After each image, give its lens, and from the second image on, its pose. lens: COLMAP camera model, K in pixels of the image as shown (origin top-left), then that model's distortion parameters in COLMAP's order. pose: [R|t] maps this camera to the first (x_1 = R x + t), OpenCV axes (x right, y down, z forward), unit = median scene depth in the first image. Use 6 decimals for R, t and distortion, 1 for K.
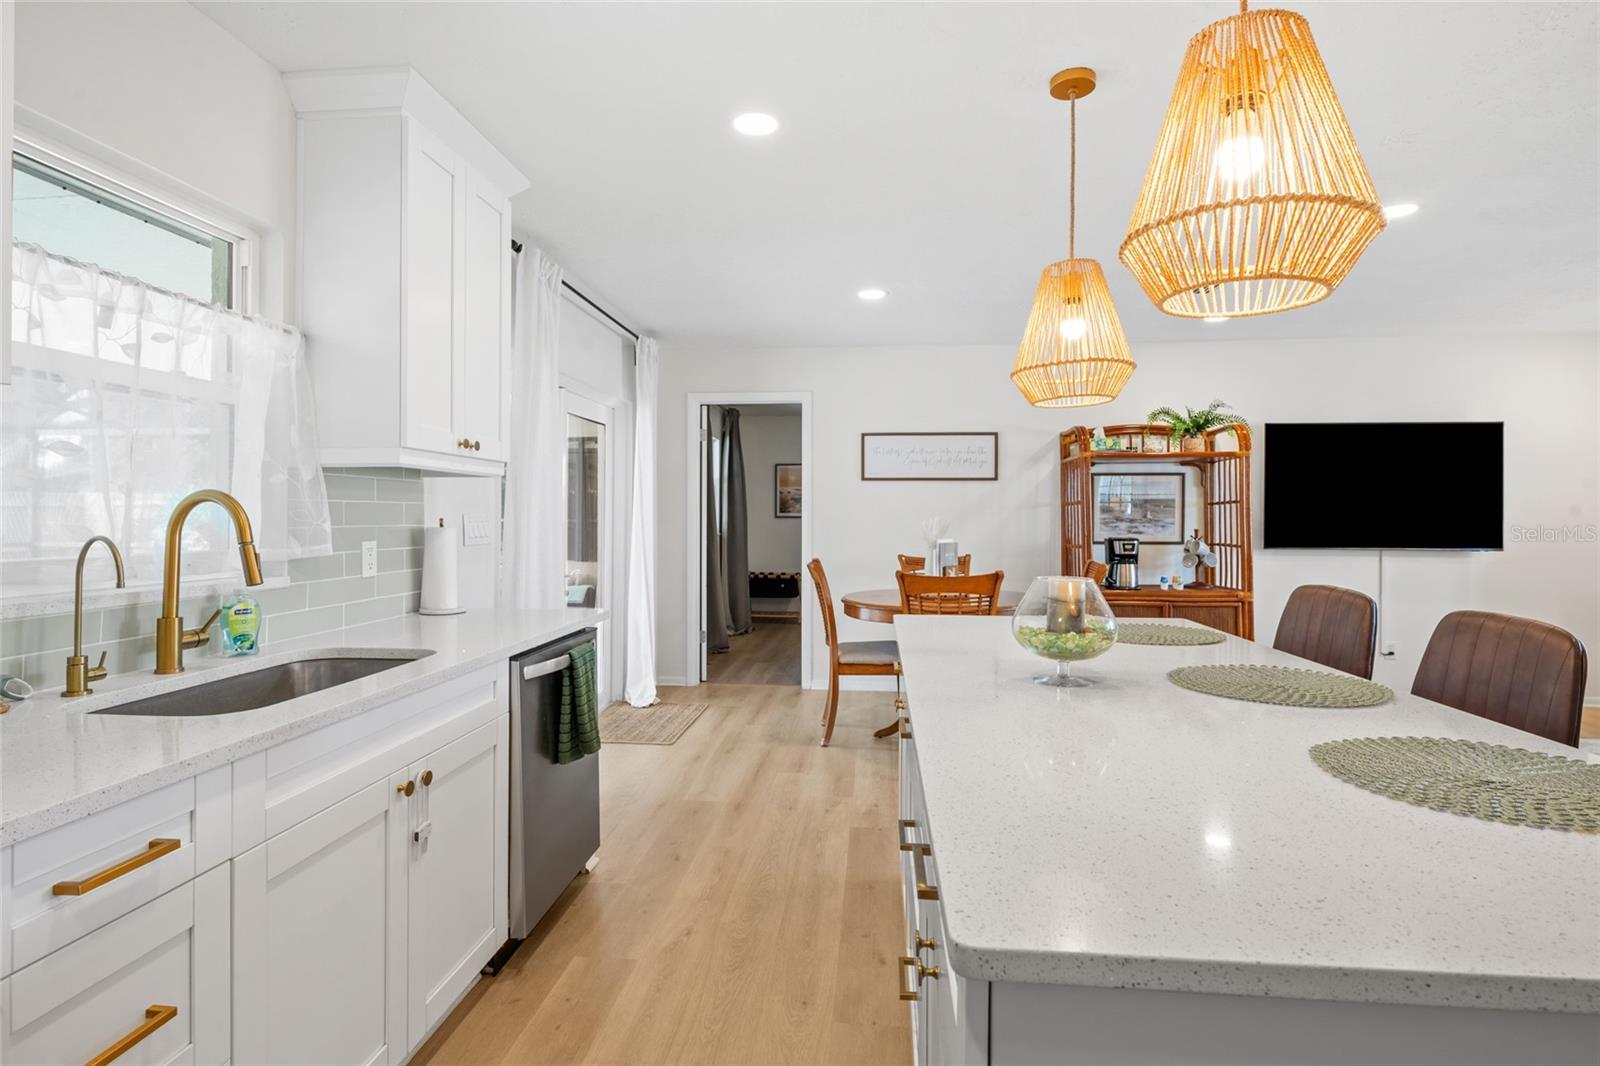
lens RADIAL K [[791.1, 0, 796.8], [0, 791.1, 513.5], [0, 0, 1]] dist [0.006638, -0.006565]
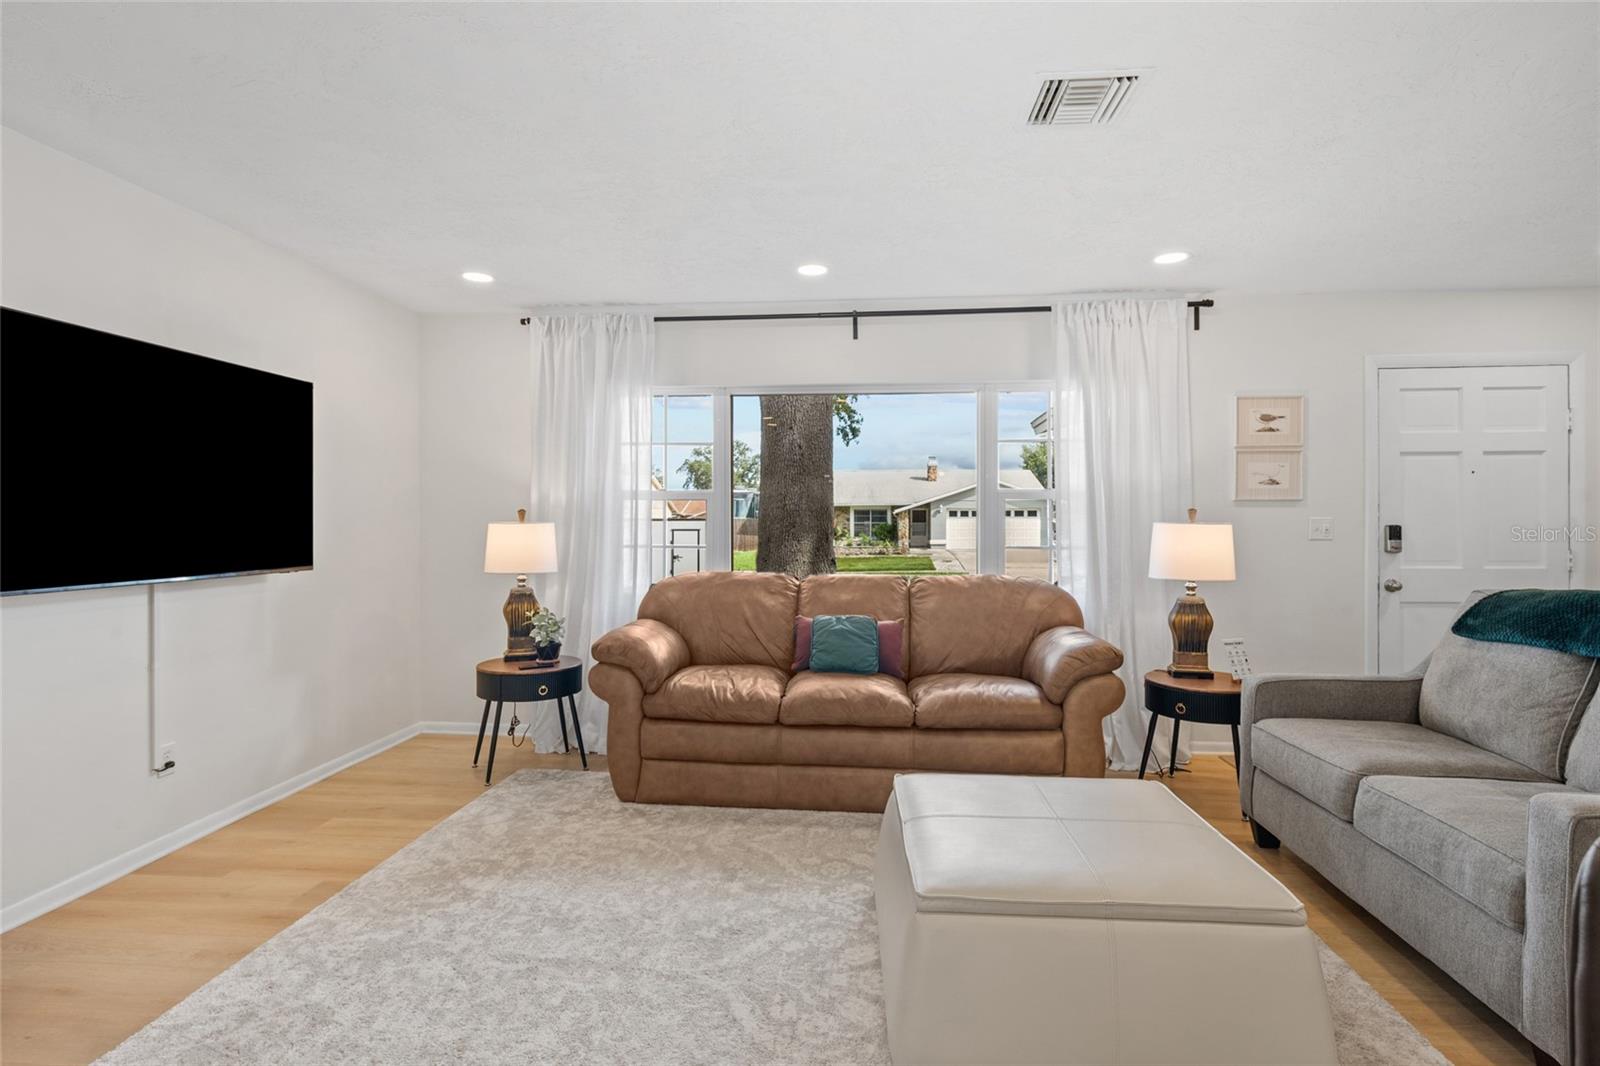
lens RADIAL K [[791.1, 0, 801.2], [0, 791.1, 521.7], [0, 0, 1]] dist [0.006638, -0.006565]
pose [[-0.009634, -0.004296, 0.999944, 0.187894], [-0.002463, 0.999988, 0.004272, 0.001214], [-0.999951, -0.002421, -0.009645, 0.563929]]
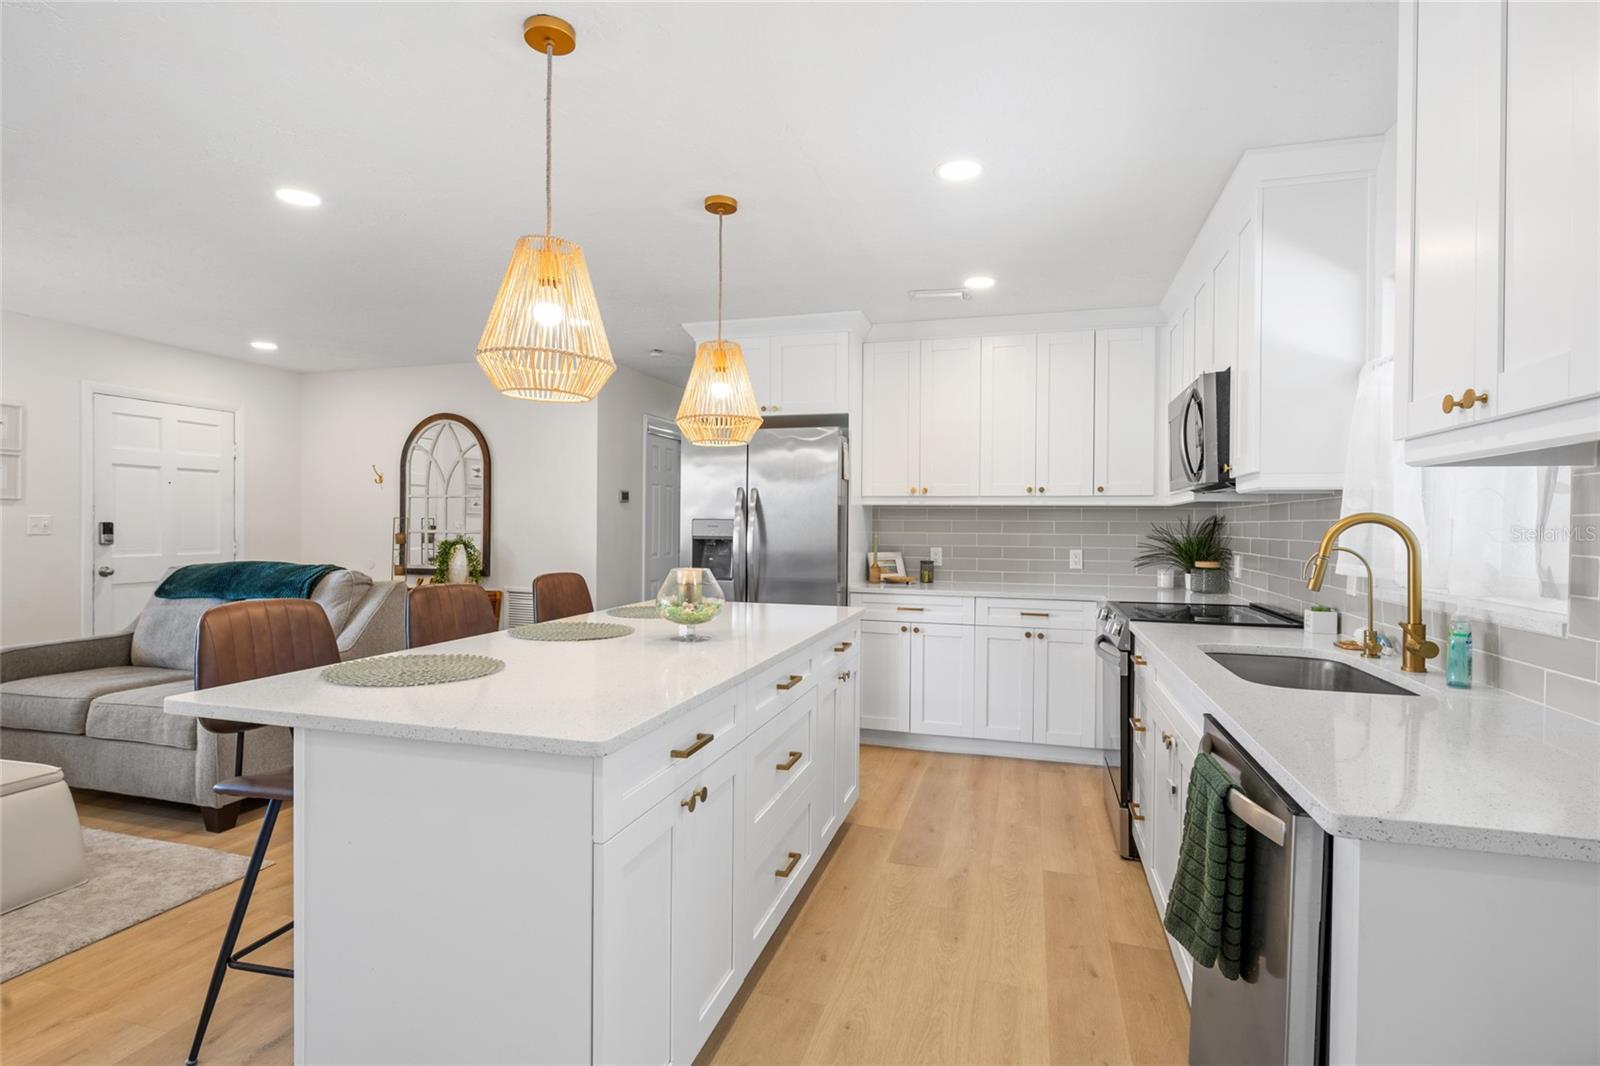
lens RADIAL K [[791.1, 0, 793.0], [0, 791.1, 526.1], [0, 0, 1]] dist [0.006638, -0.006565]
pose [[-0.981884, -0.012468, 0.189073, -0.038970], [-0.012764, 0.999918, -0.000350, 0.000545], [-0.189053, -0.002757, -0.981963, 0.761046]]
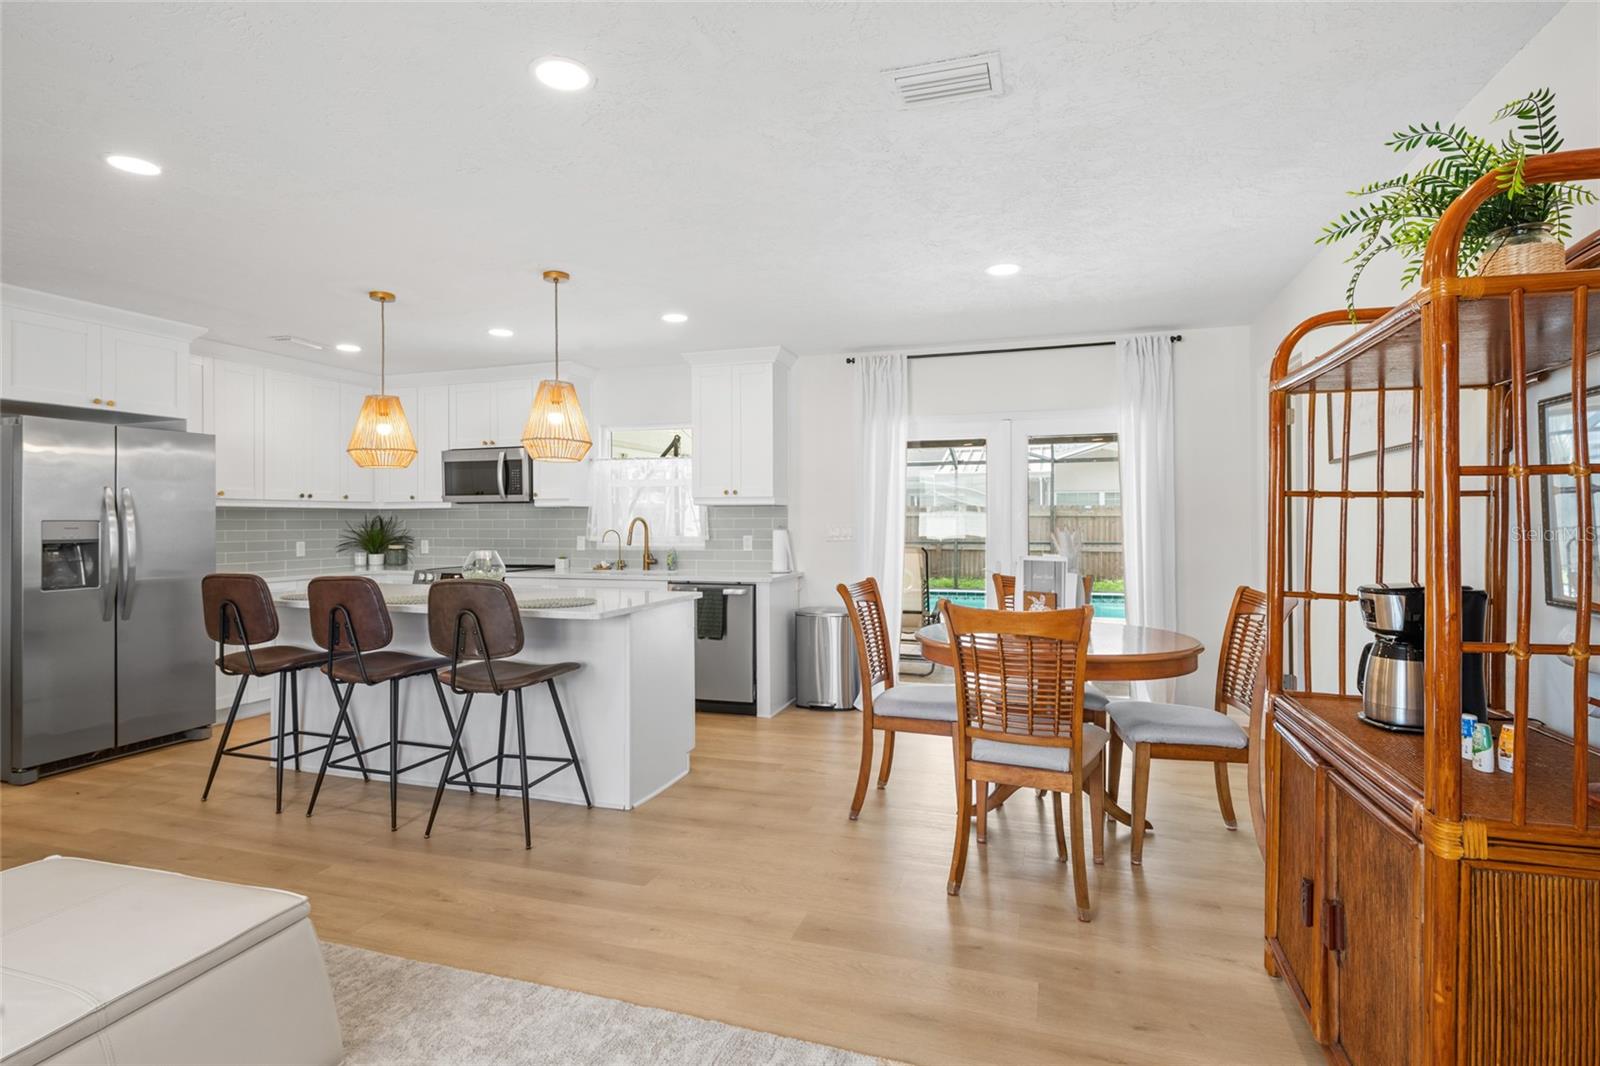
lens RADIAL K [[791.1, 0, 799.9], [0, 791.1, 519.3], [0, 0, 1]] dist [0.006638, -0.006565]
pose [[-0.210813, -0.005218, -0.977513, 0.809906], [0.005195, 0.999966, -0.006458, 0.001368], [0.977513, -0.006440, -0.210778, 0.789232]]
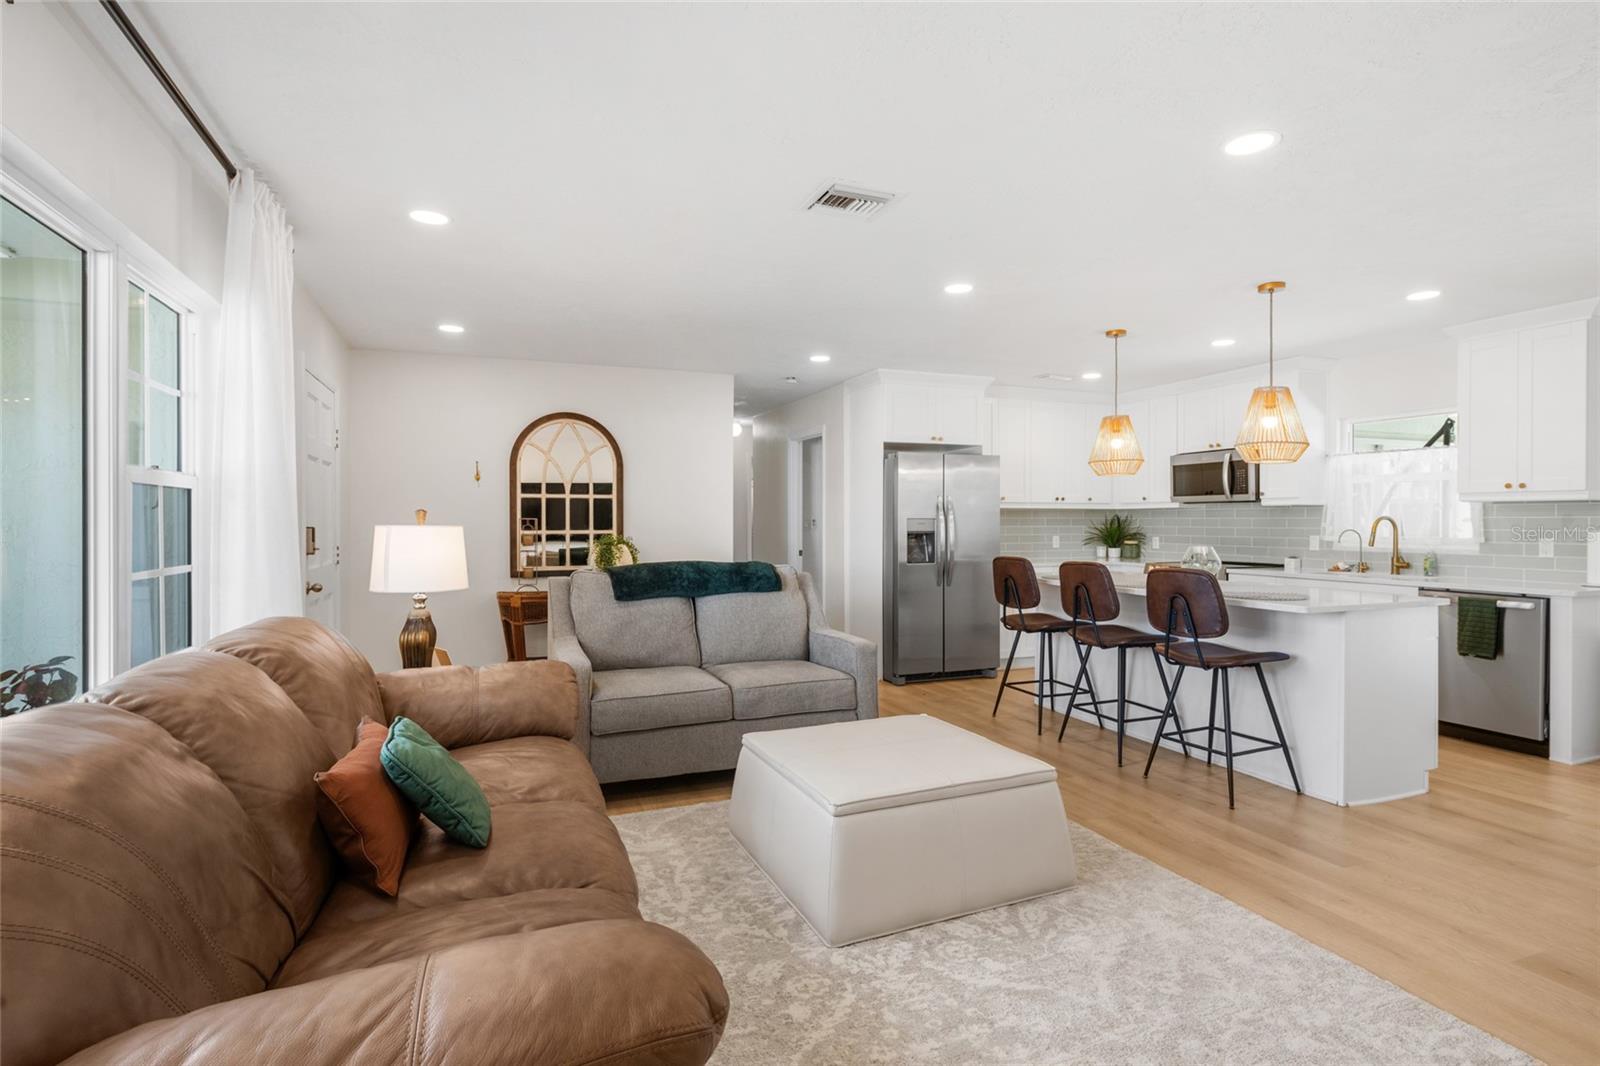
lens RADIAL K [[791.1, 0, 798.7], [0, 791.1, 521.5], [0, 0, 1]] dist [0.006638, -0.006565]
pose [[-0.887534, -0.003631, -0.460728, 0.905762], [-0.002423, 0.999992, -0.003214, 0.002473], [0.460736, -0.001736, -0.887536, 0.888895]]
